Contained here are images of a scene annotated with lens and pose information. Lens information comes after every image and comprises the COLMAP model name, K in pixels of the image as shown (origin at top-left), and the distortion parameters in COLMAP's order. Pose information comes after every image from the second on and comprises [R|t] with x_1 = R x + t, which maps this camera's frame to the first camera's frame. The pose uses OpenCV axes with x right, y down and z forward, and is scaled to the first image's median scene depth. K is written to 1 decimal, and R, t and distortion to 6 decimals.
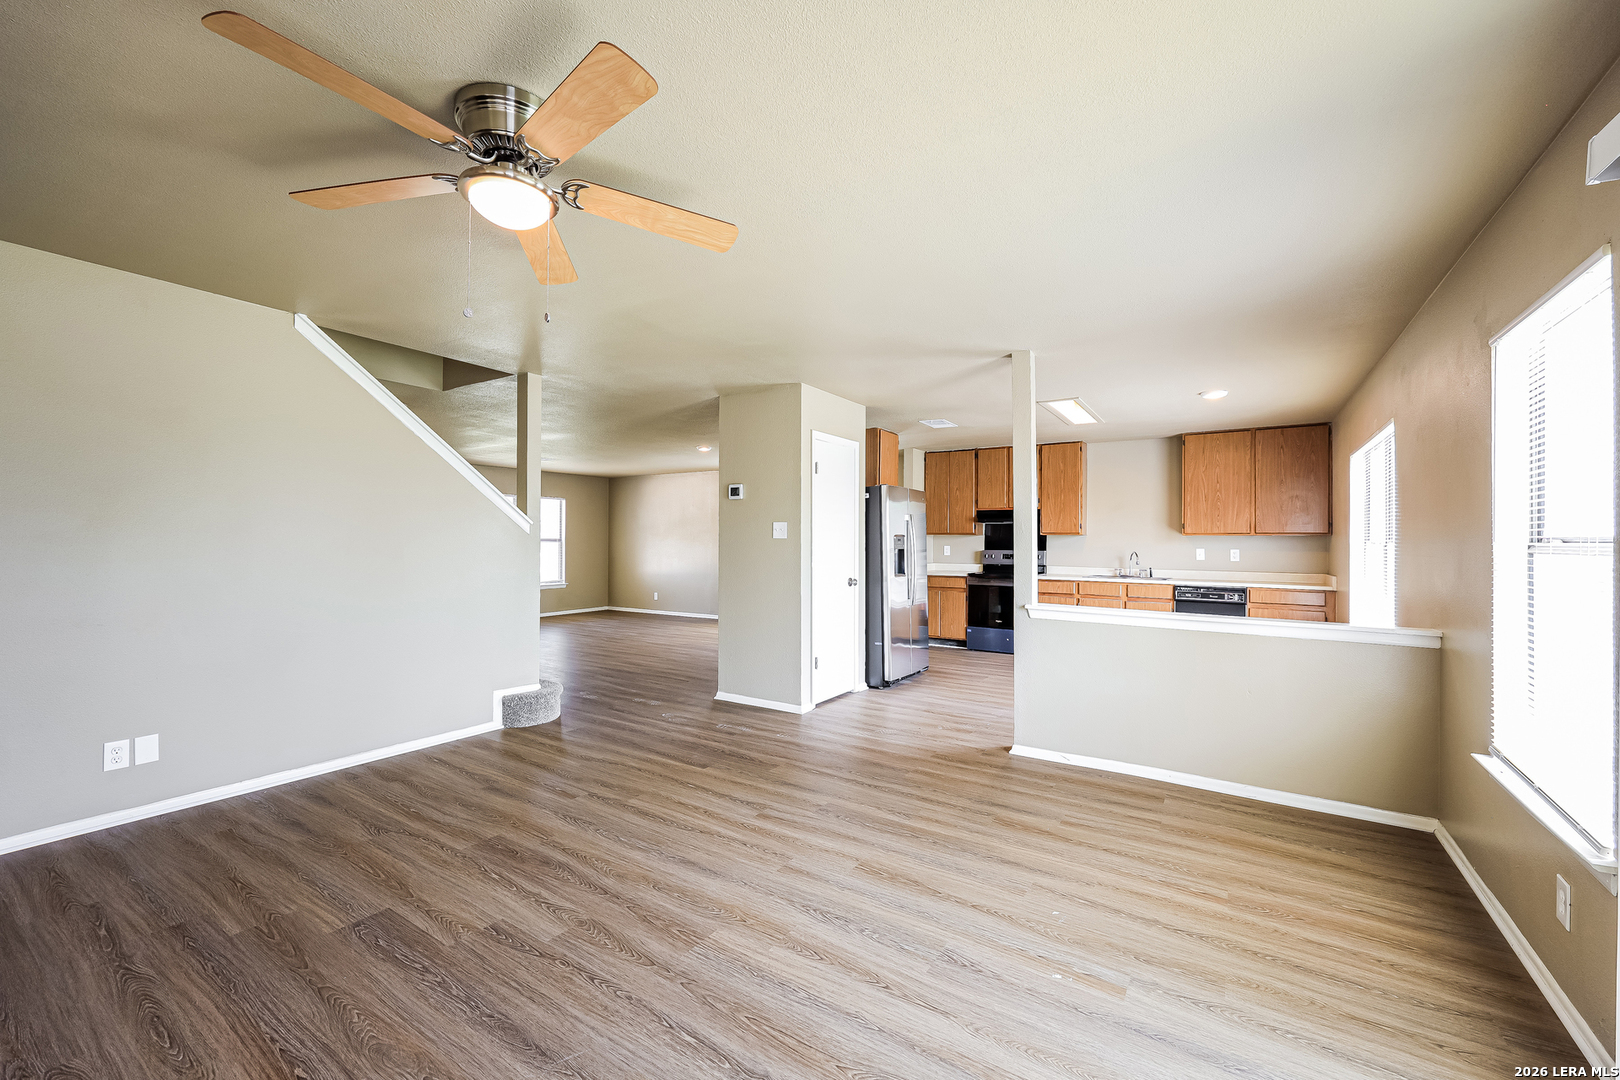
lens RADIAL K [[649.2, 0, 805.7], [0, 649.2, 542.7], [0, 0, 1]] dist [0.000615, 0.000015]
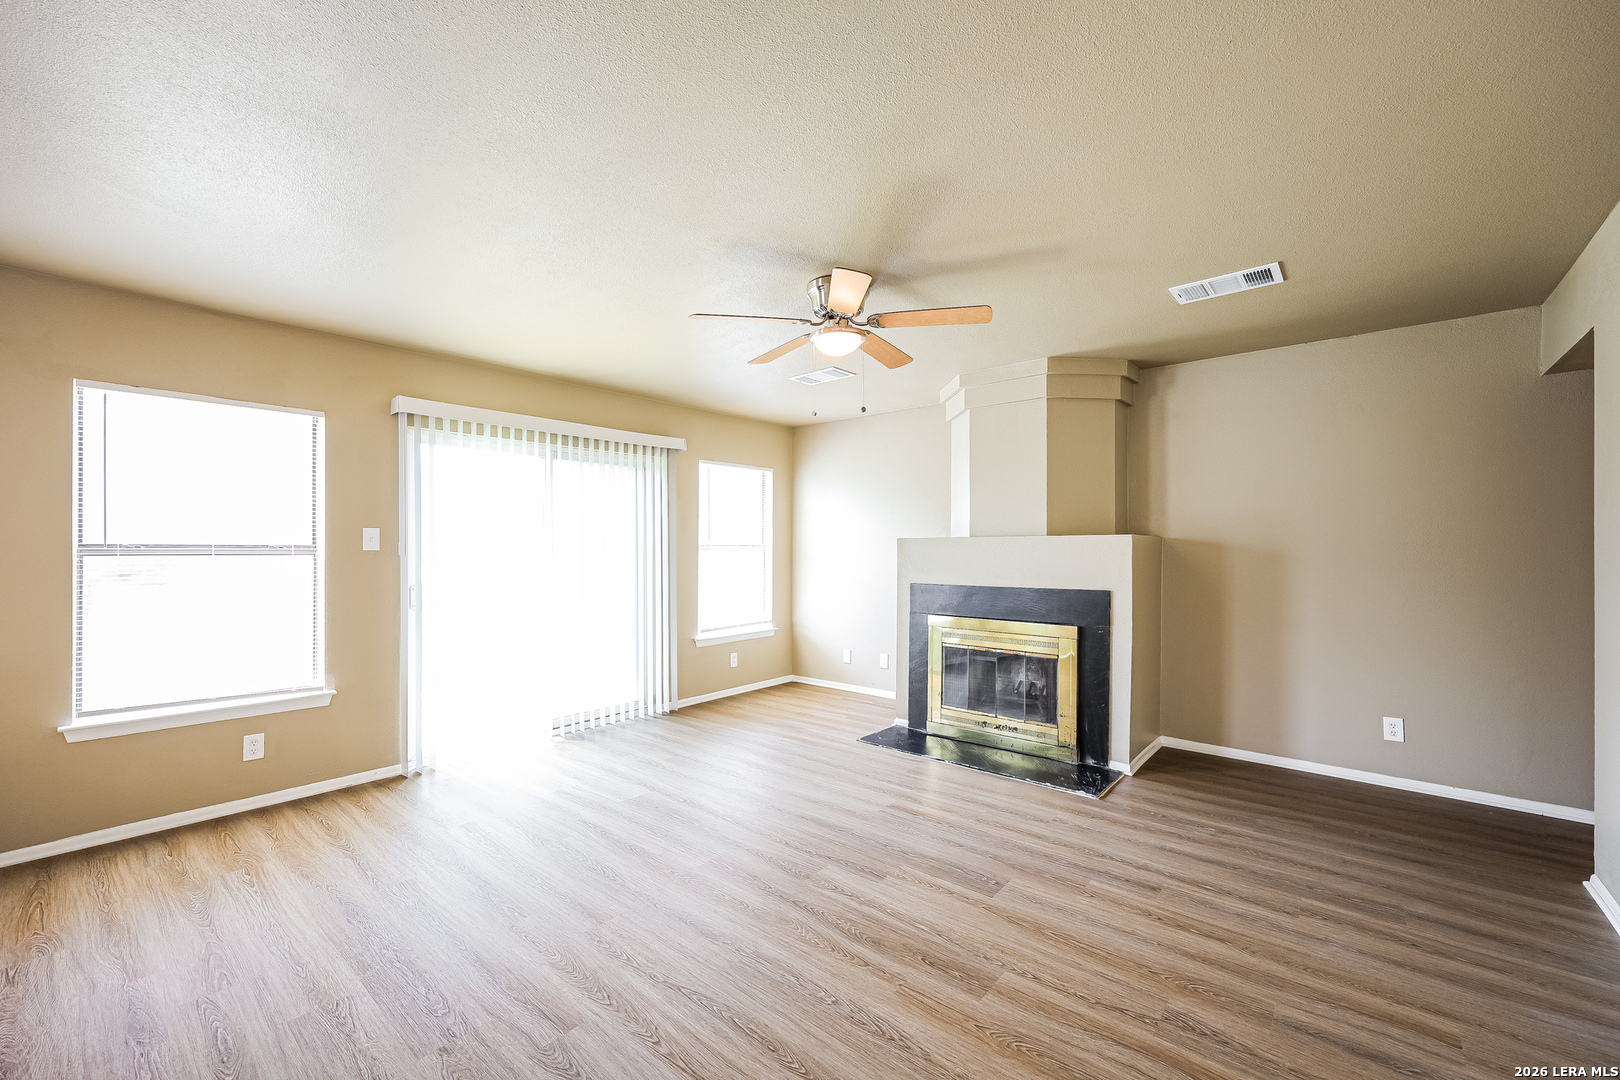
lens RADIAL K [[649.2, 0, 805.7], [0, 649.2, 542.7], [0, 0, 1]] dist [0.000615, 0.000015]
pose [[-0.991190, -0.002544, 0.132423, -0.442158], [-0.003028, 0.999989, -0.003459, -0.010247], [-0.132412, -0.003830, -0.991187, 1.929920]]
